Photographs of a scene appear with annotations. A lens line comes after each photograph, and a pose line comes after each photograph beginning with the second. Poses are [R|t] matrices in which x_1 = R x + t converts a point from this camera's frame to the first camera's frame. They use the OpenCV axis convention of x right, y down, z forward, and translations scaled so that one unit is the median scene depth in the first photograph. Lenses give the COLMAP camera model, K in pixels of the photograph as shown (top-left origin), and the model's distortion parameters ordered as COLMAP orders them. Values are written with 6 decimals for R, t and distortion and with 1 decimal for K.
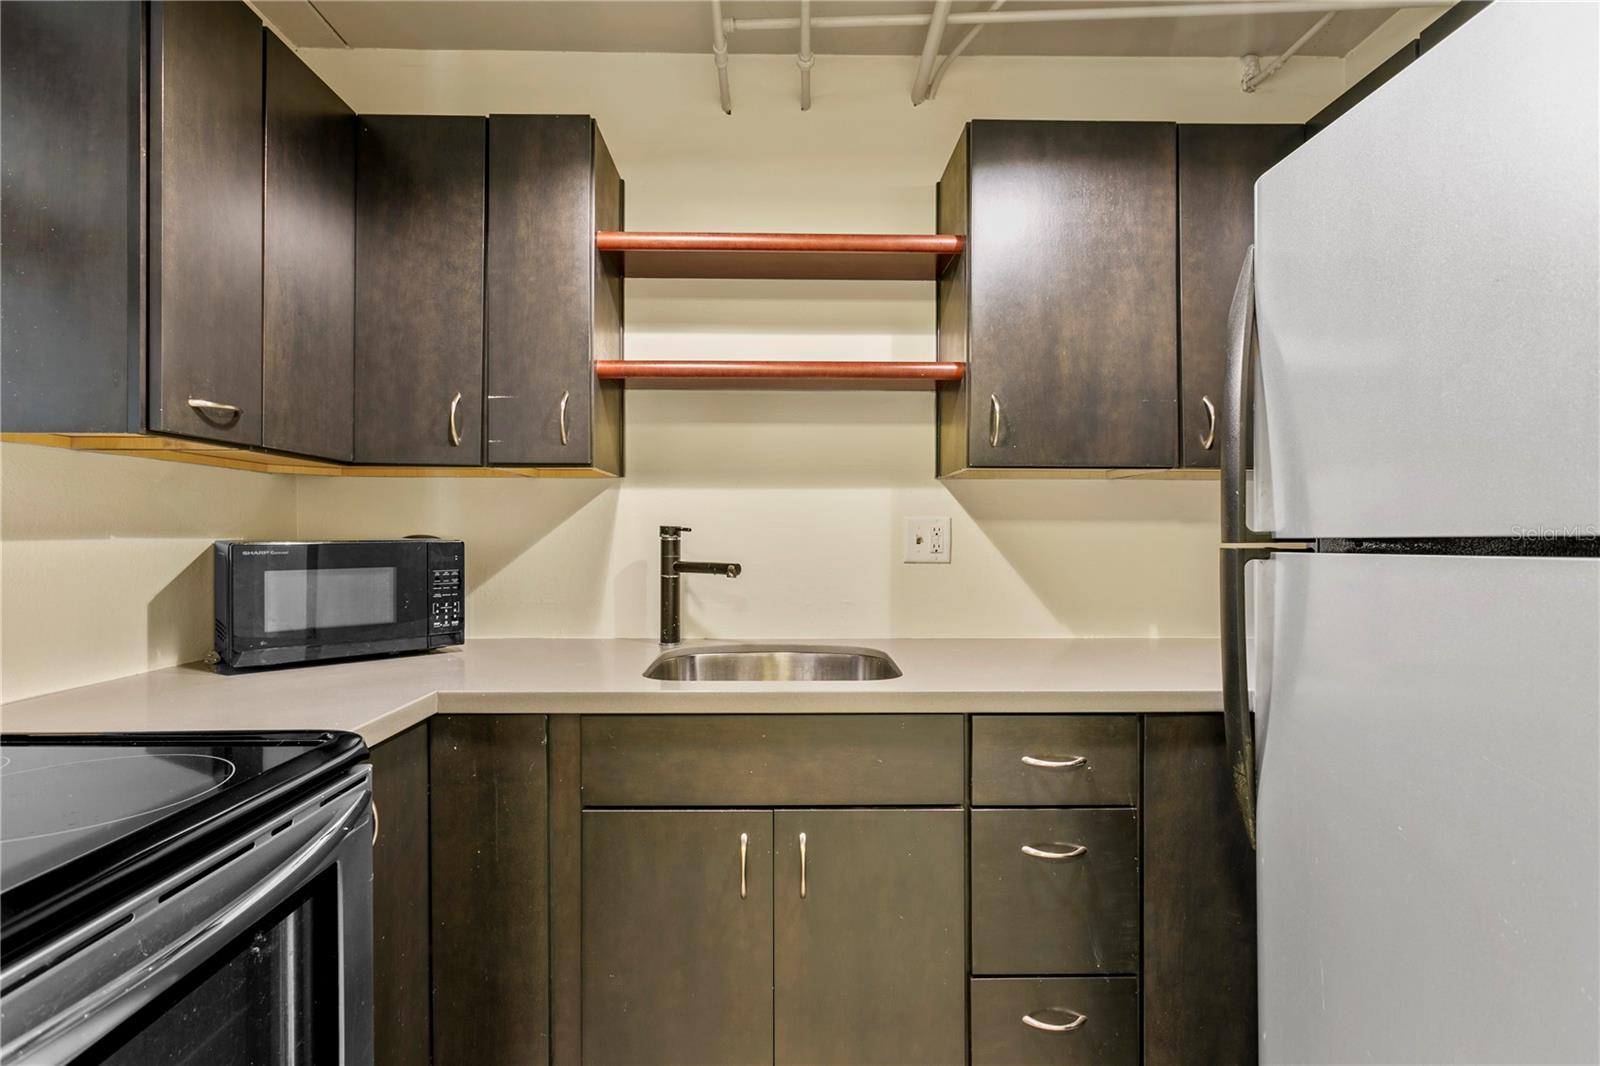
lens RADIAL K [[754.6, 0, 784.8], [0, 754.6, 533.6], [0, 0, 1]] dist [-0.001782, 0.001346]
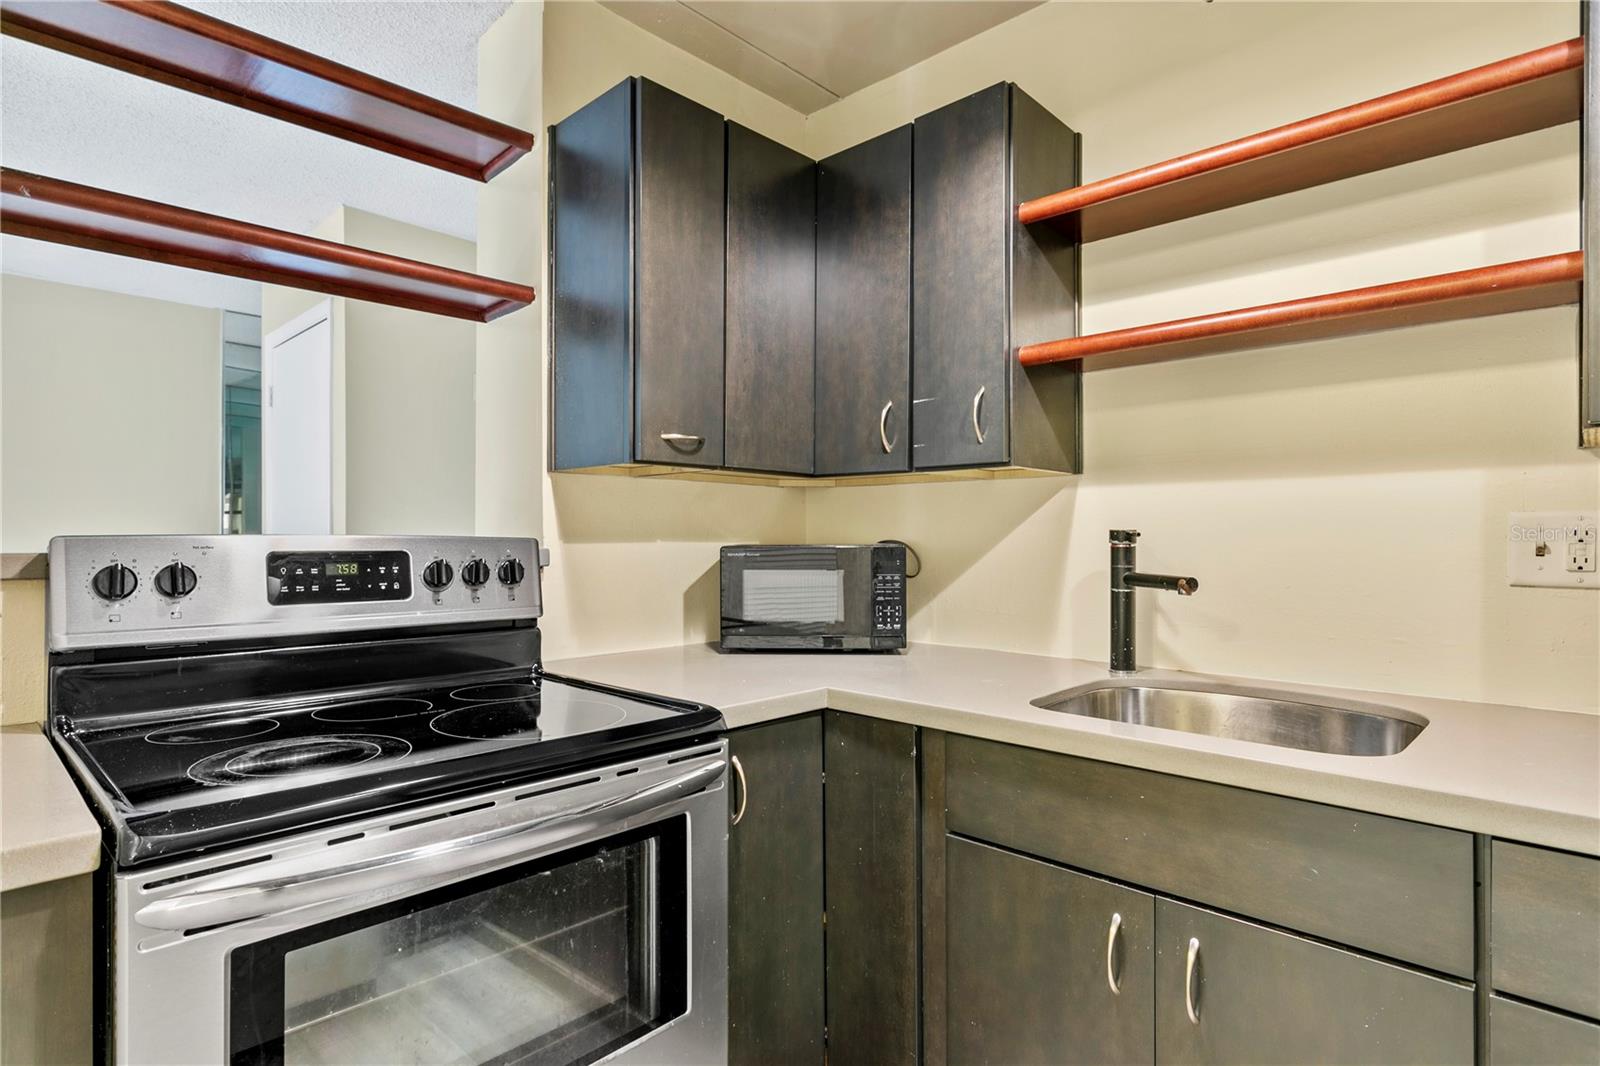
lens RADIAL K [[881.9, 0, 949.7], [0, 881.9, 537.4], [0, 0, 1]] dist [-0.010553, 0.000037]
pose [[0.714978, -0.000586, -0.699147, 0.457715], [-0.001568, 0.999996, -0.002441, 0.000969], [0.699145, 0.002841, 0.714974, 0.200989]]
